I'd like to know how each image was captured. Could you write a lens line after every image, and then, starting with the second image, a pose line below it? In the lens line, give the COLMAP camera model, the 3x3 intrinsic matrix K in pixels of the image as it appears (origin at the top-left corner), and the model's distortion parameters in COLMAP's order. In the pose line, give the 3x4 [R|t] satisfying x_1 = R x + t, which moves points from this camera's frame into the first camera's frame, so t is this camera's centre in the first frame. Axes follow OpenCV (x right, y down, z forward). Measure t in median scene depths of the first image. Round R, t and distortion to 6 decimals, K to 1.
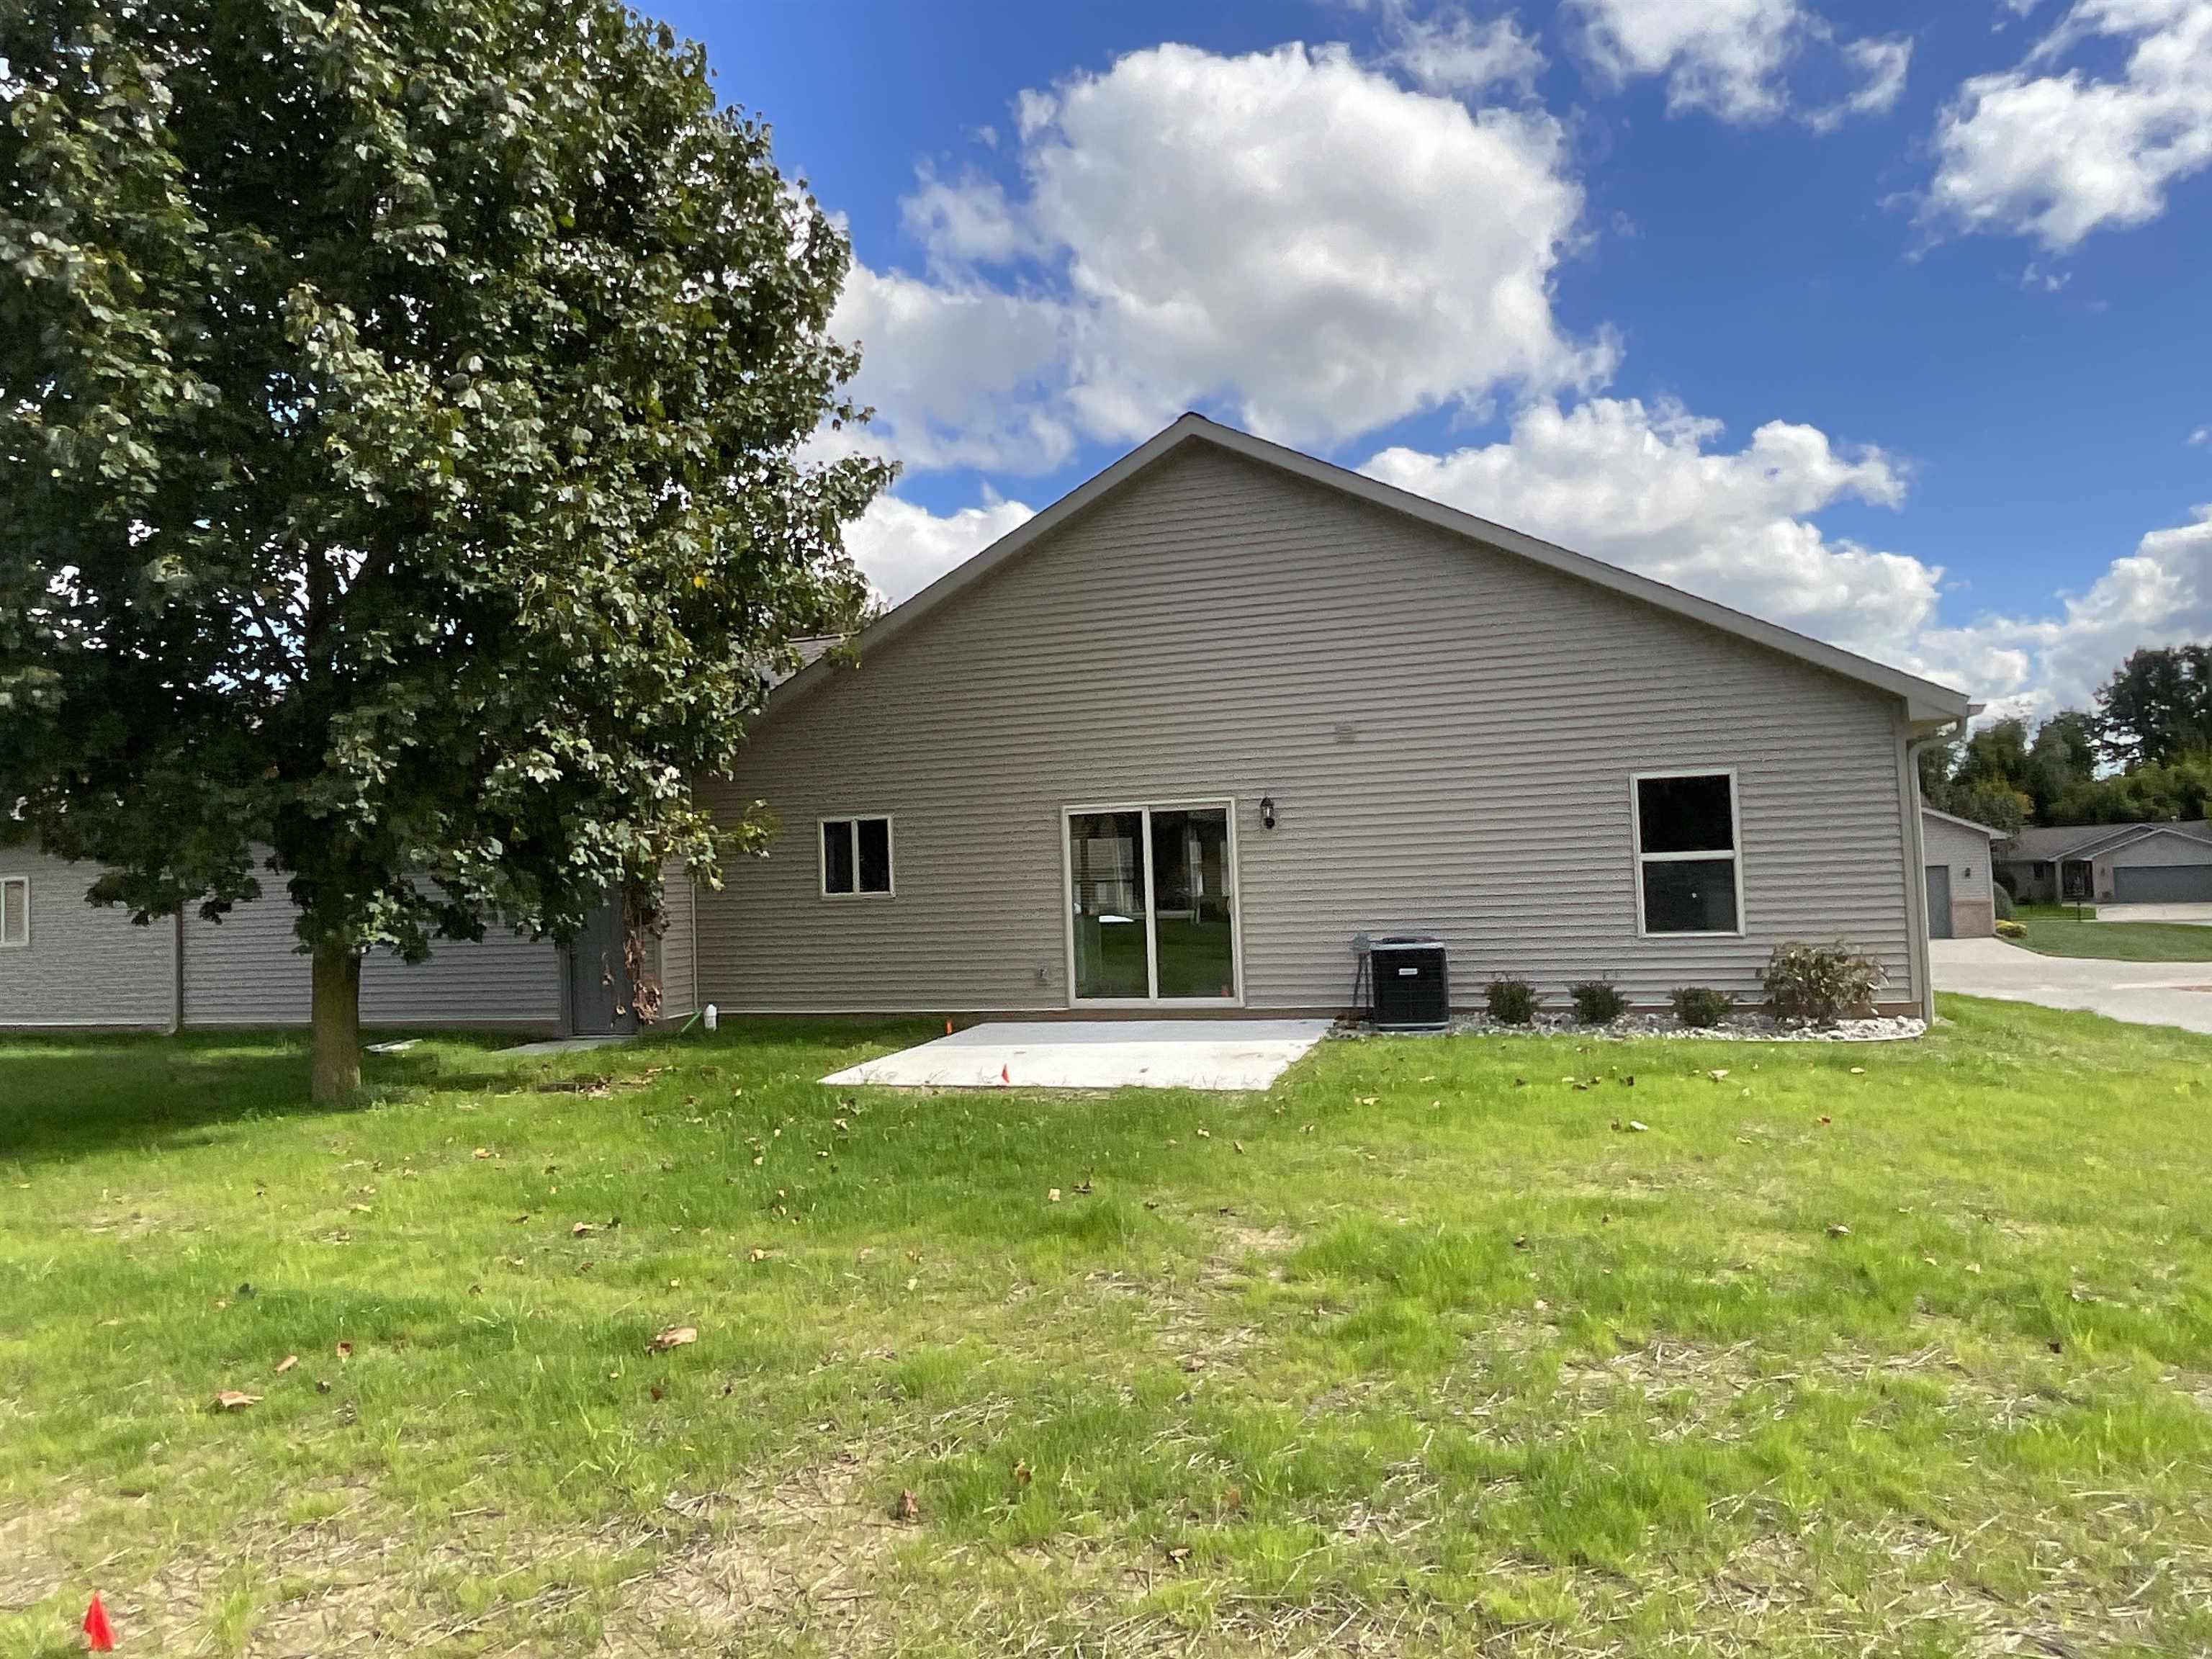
lens RADIAL K [[1340.3, 0, 1106.0], [0, 1340.3, 829.5], [0, 0, 1]] dist [-0.001983, -0.000839]
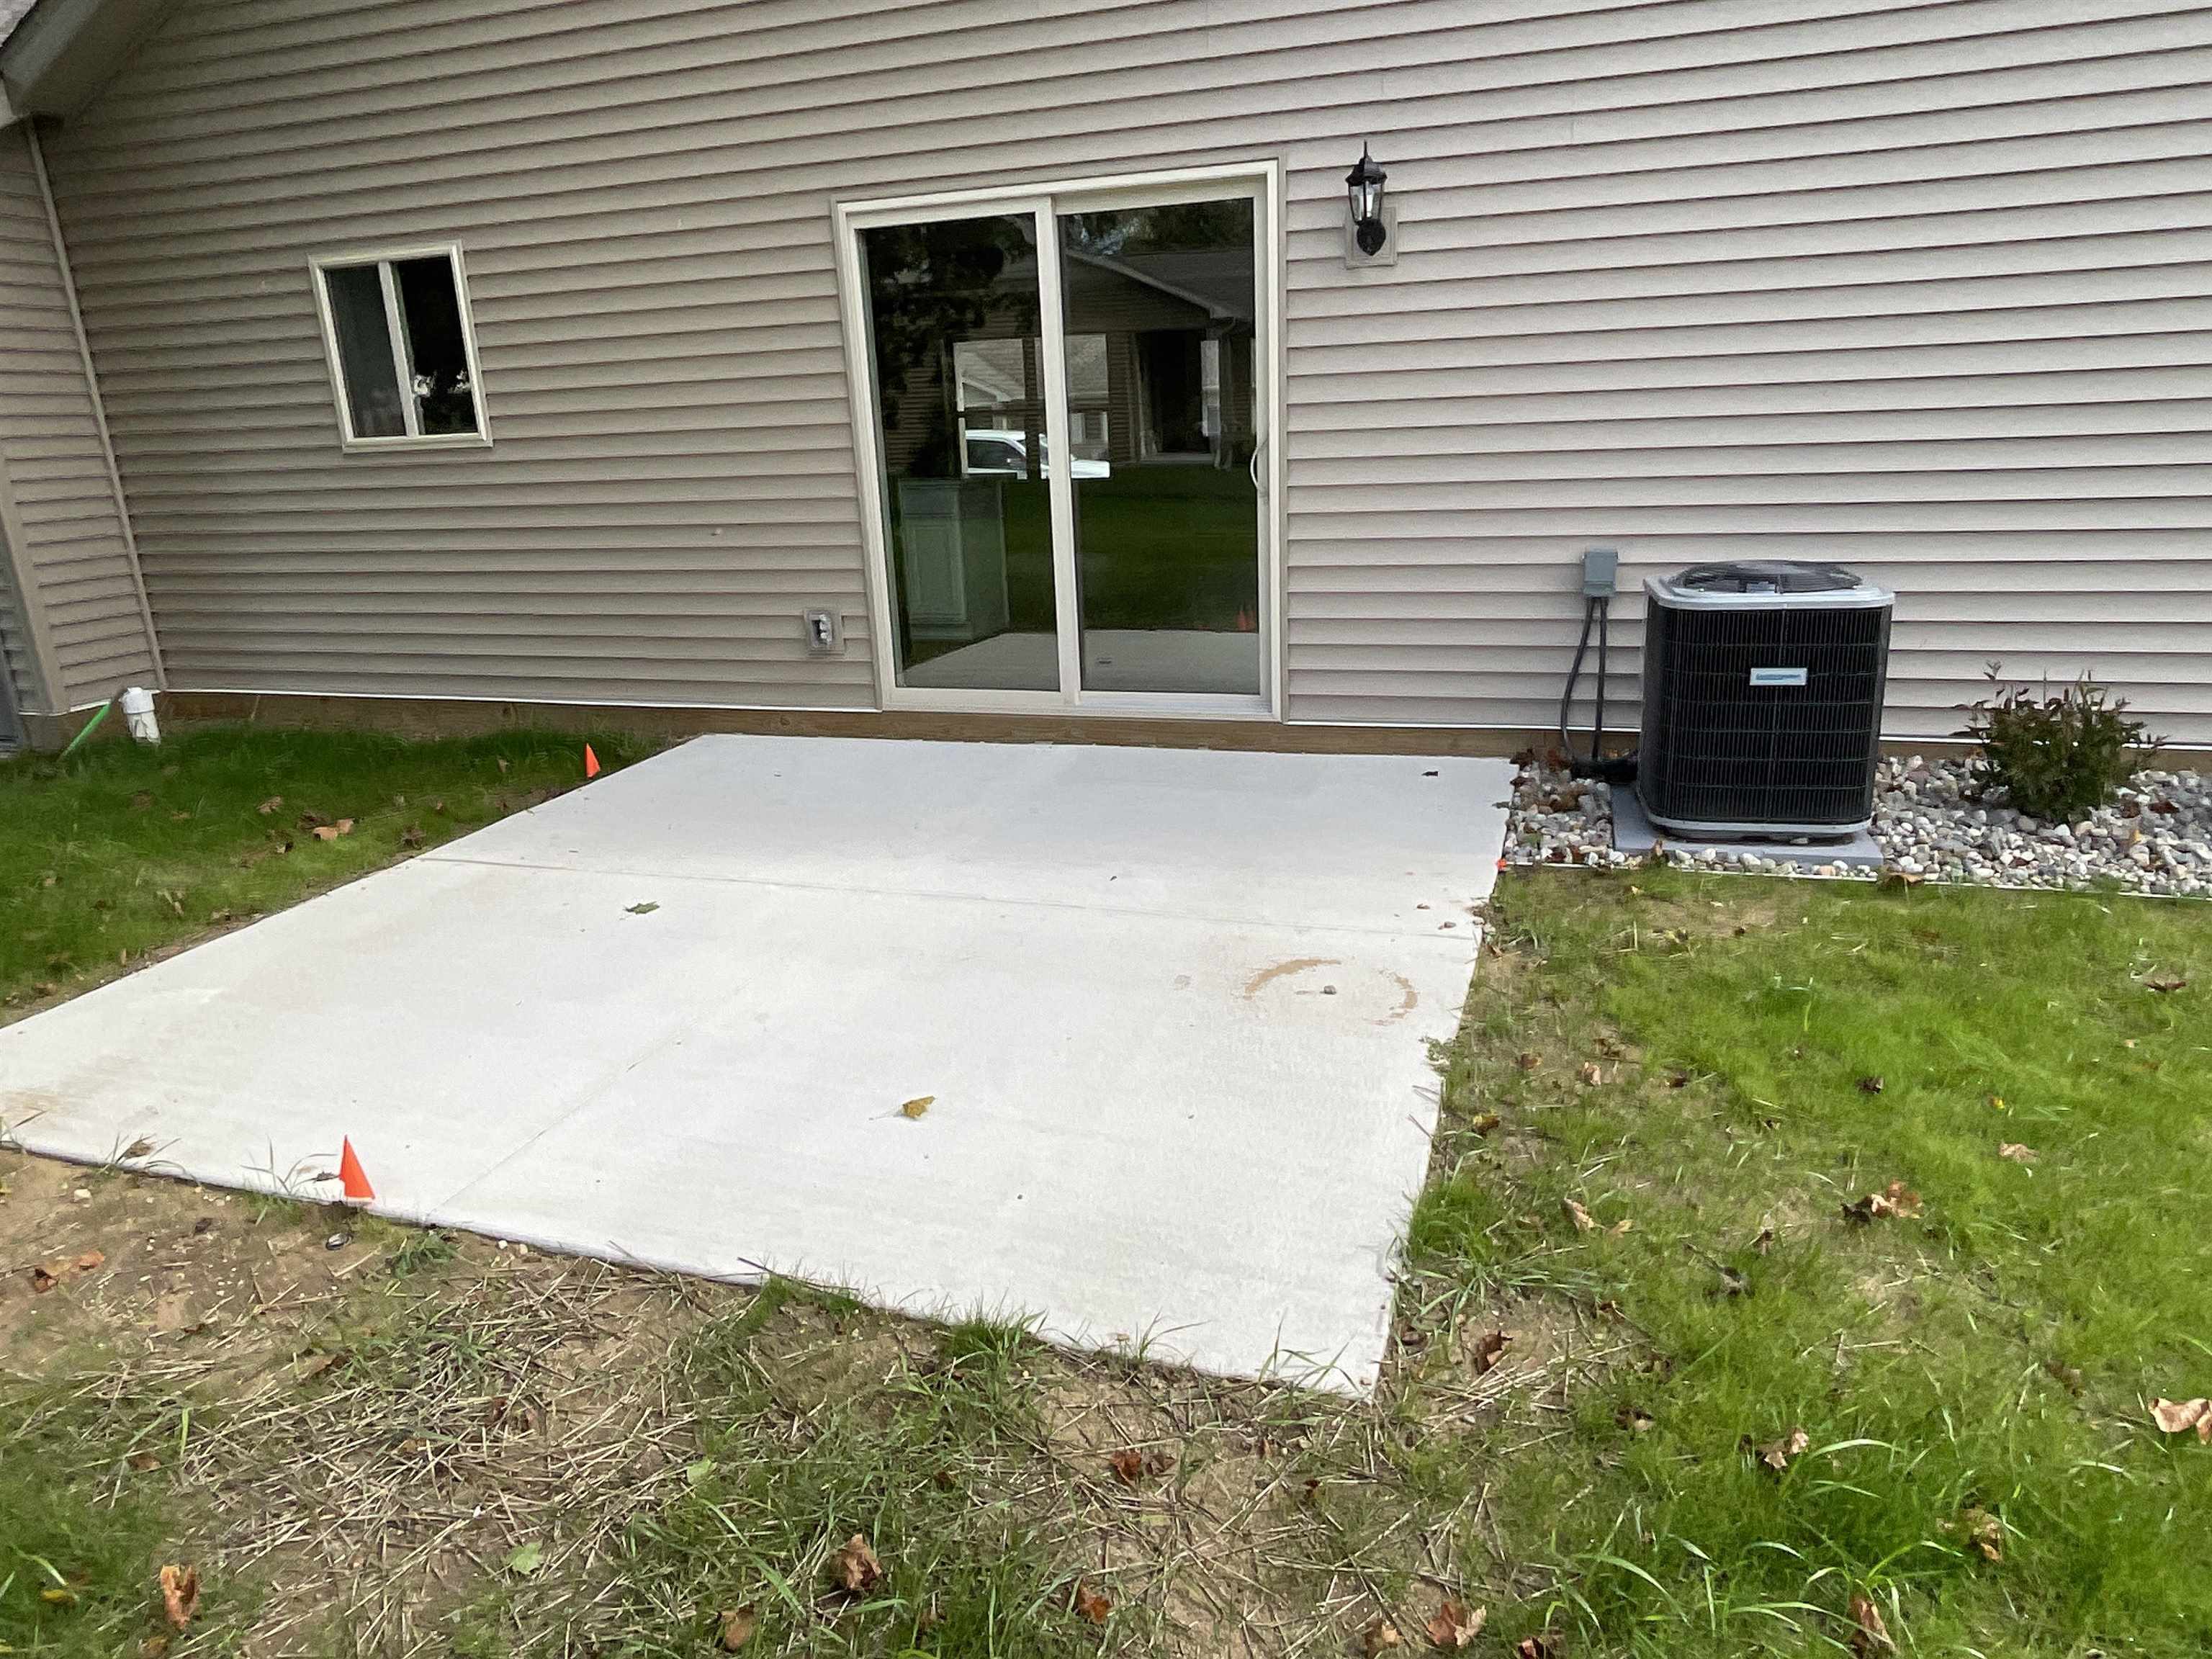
lens RADIAL K [[1340.3, 0, 1106.0], [0, 1340.3, 829.5], [0, 0, 1]] dist [-0.001983, -0.000839]
pose [[0.999639, 0.001568, -0.026824, 0.058433], [0.007493, 0.942428, 0.334325, 0.025328], [0.025804, -0.334406, 0.942076, 0.585396]]
